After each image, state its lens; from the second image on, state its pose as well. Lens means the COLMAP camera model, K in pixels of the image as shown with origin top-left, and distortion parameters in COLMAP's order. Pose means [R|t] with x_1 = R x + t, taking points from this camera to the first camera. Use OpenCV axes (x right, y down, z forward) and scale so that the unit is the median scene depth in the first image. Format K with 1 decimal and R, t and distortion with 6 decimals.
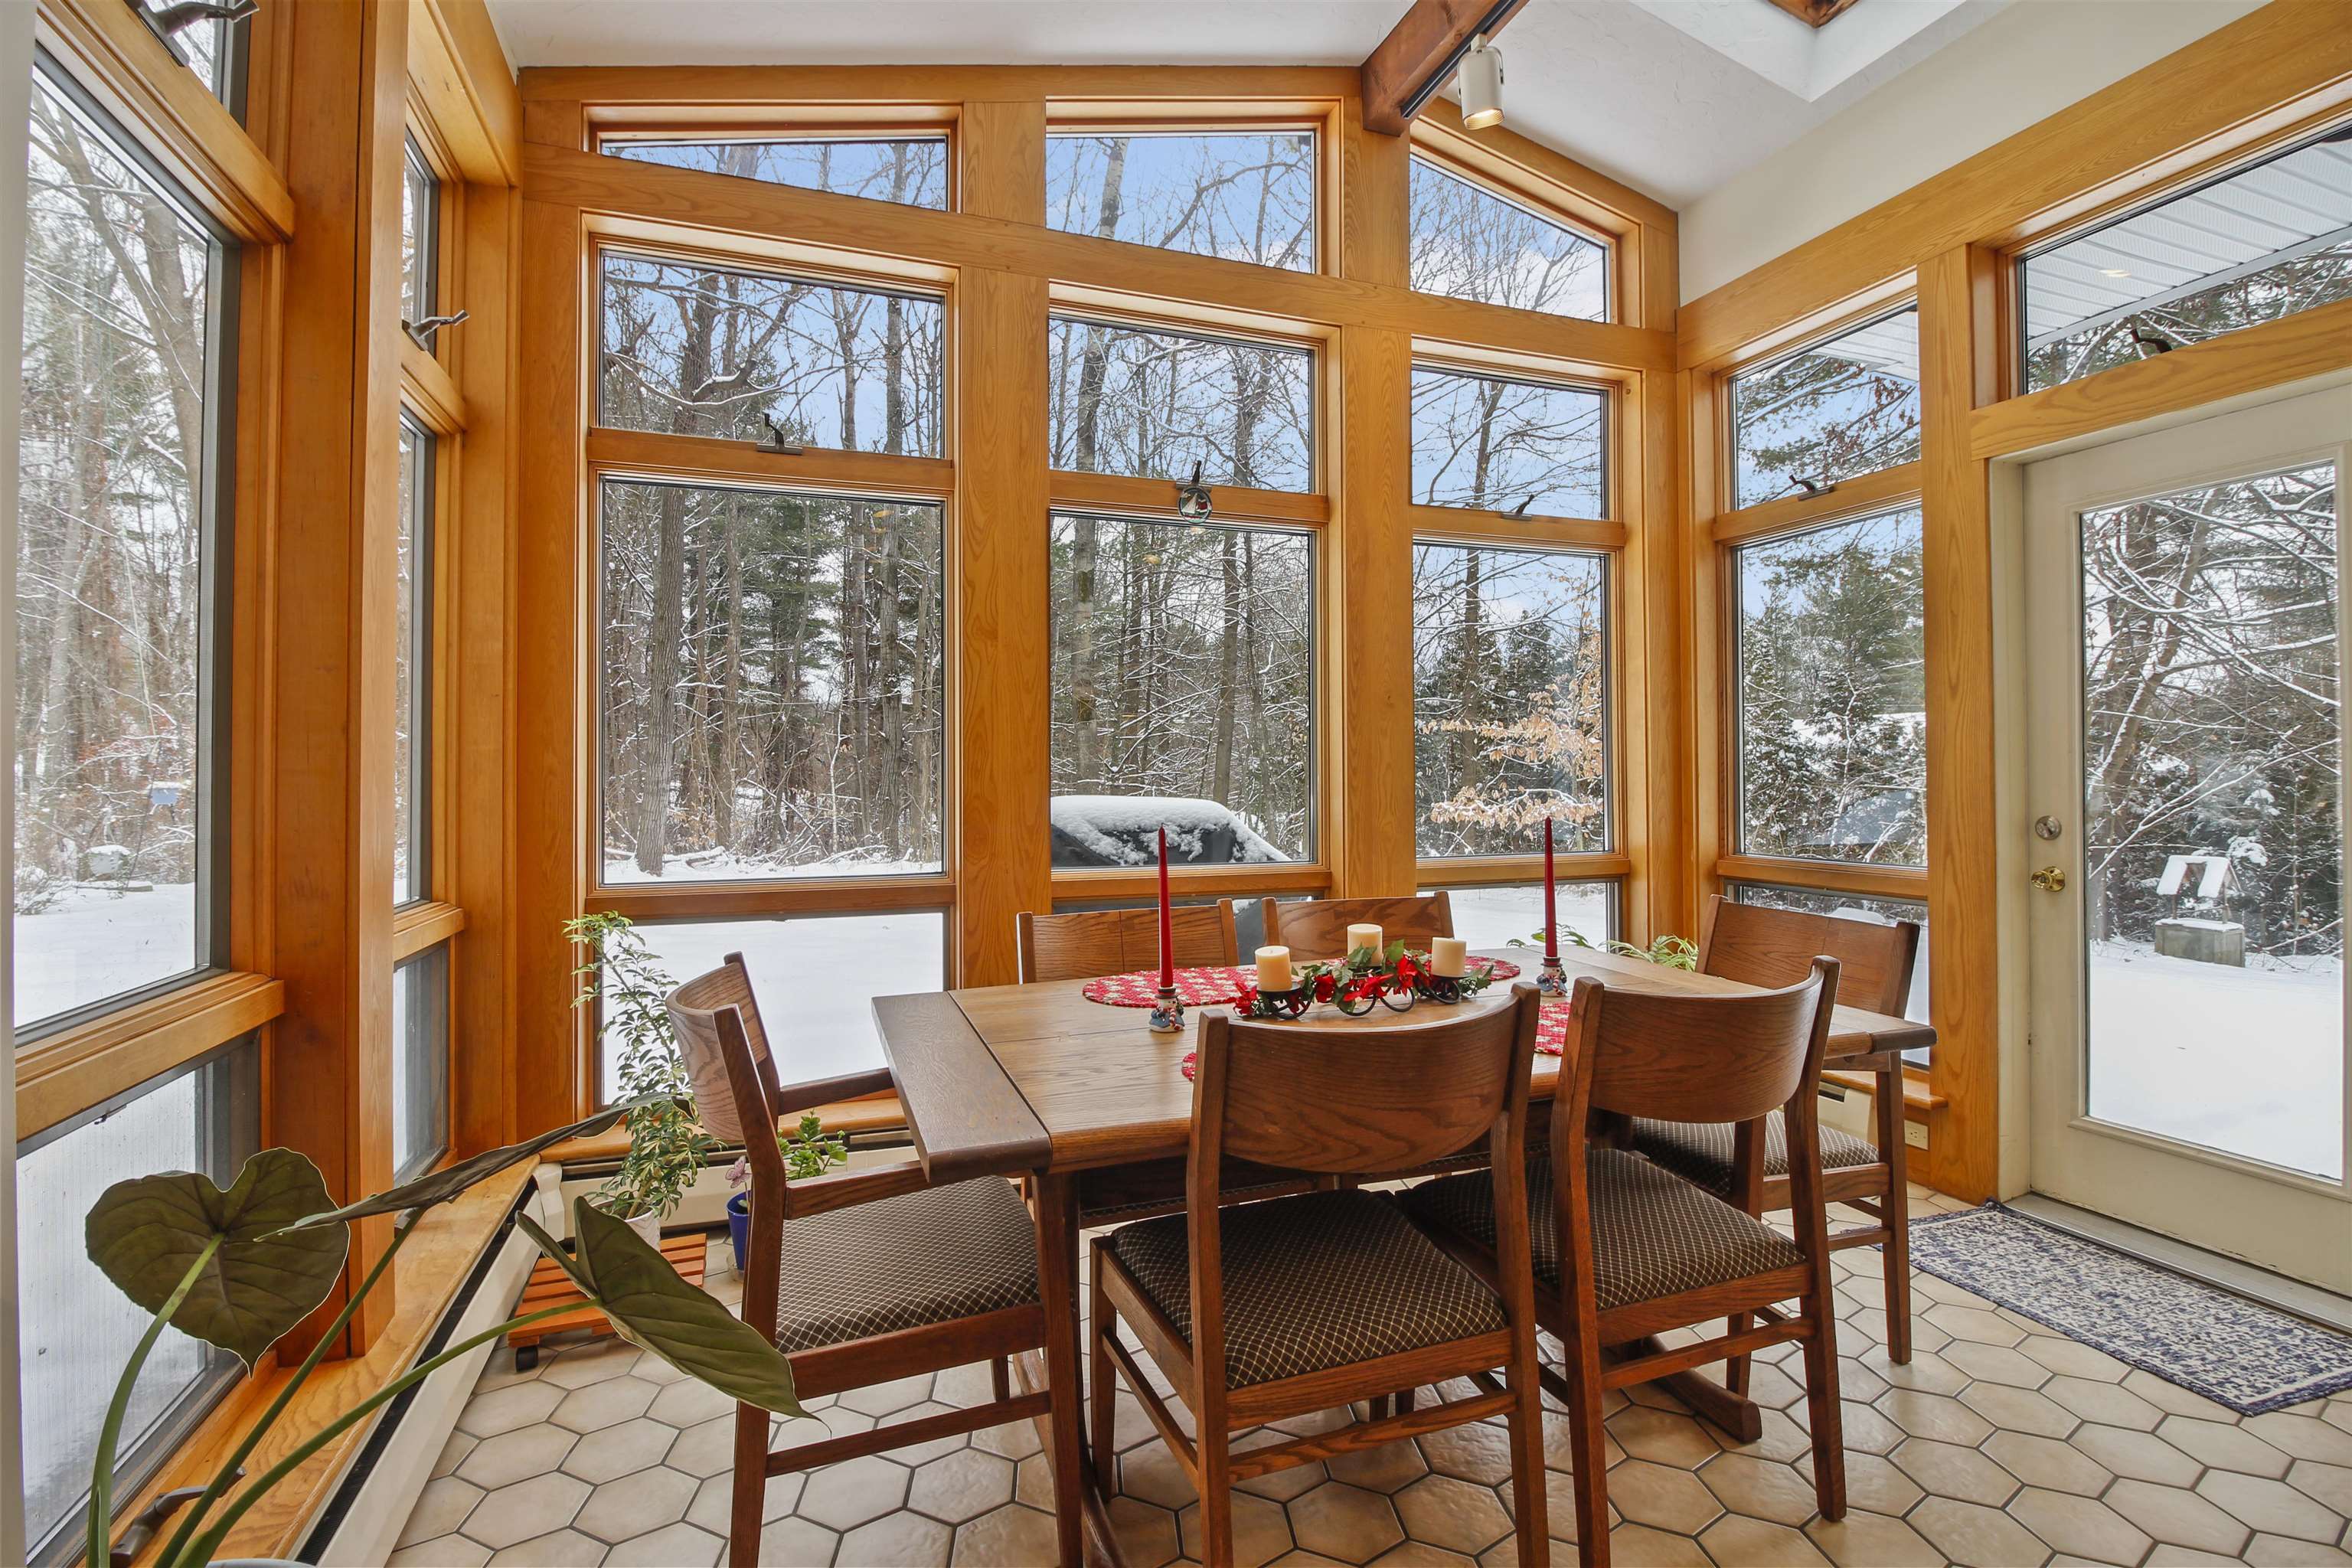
lens RADIAL K [[1087.9, 0, 1169.1], [0, 1087.9, 763.3], [0, 0, 1]] dist [-0.002961, -0.010878]
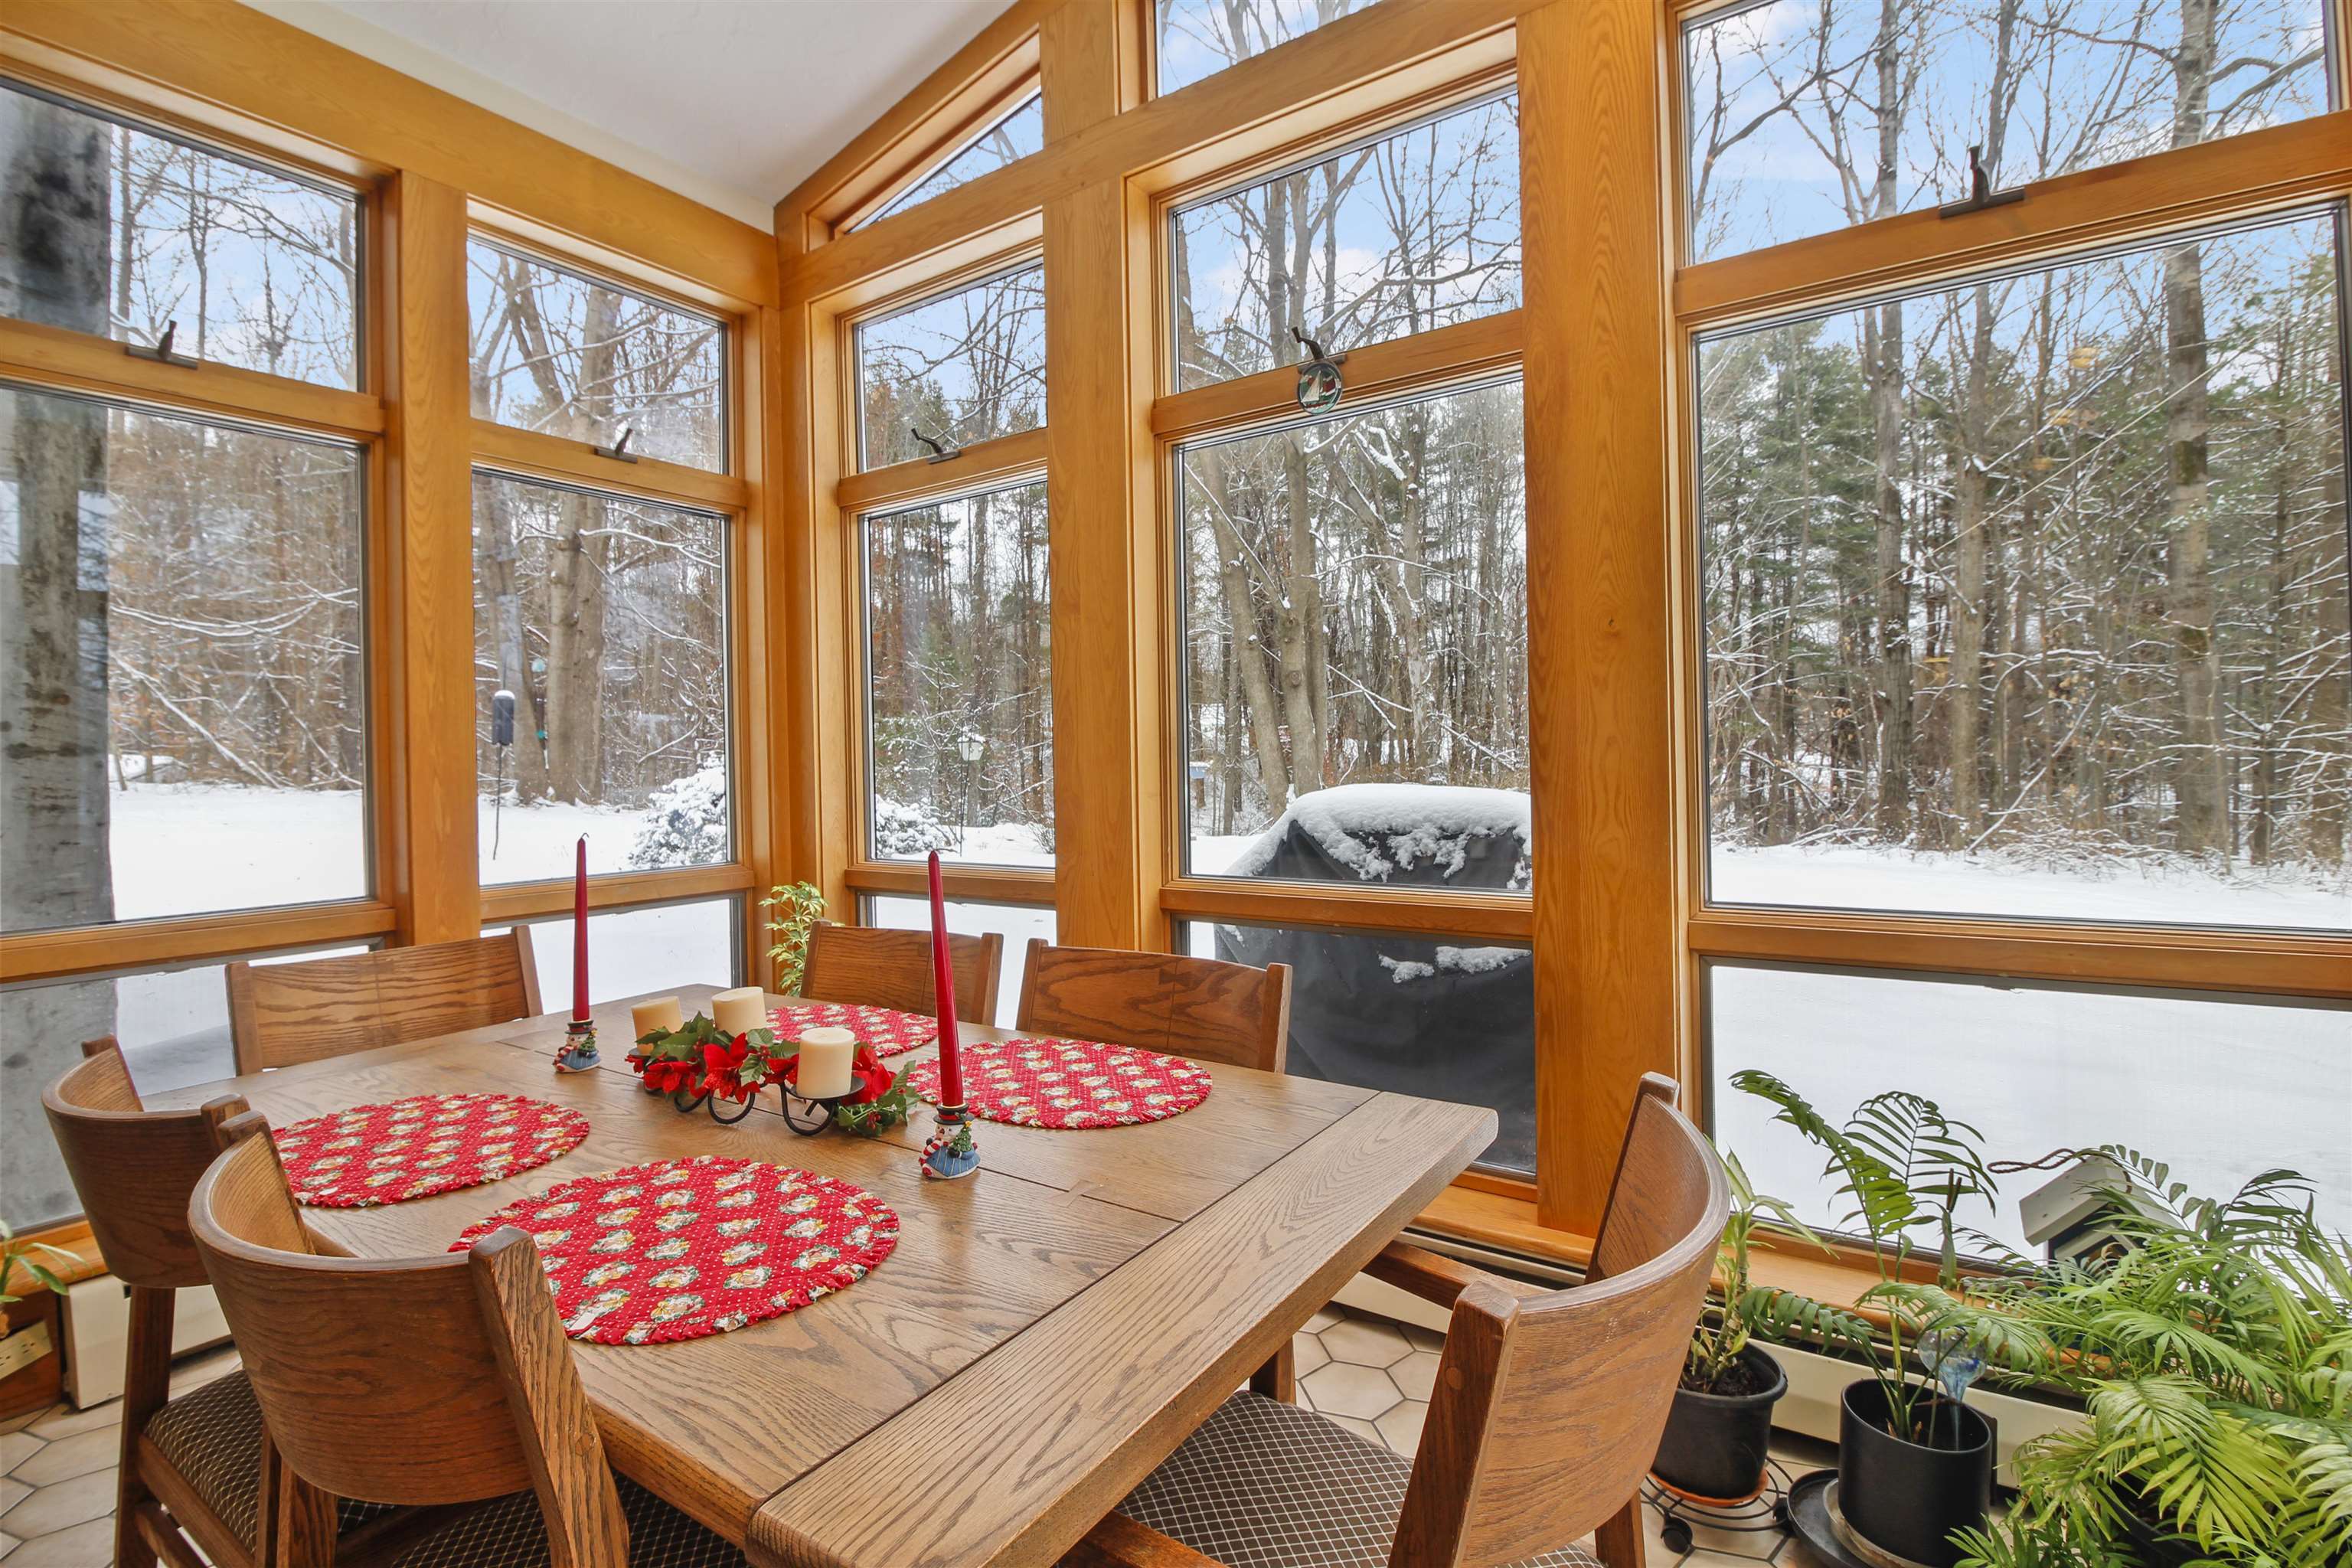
lens RADIAL K [[1087.9, 0, 1169.1], [0, 1087.9, 763.3], [0, 0, 1]] dist [-0.002961, -0.010878]
pose [[0.589383, -0.005992, -0.807832, 0.493686], [0.028334, 0.999511, 0.013258, -0.000194], [0.807357, -0.030703, 0.589264, 0.437618]]
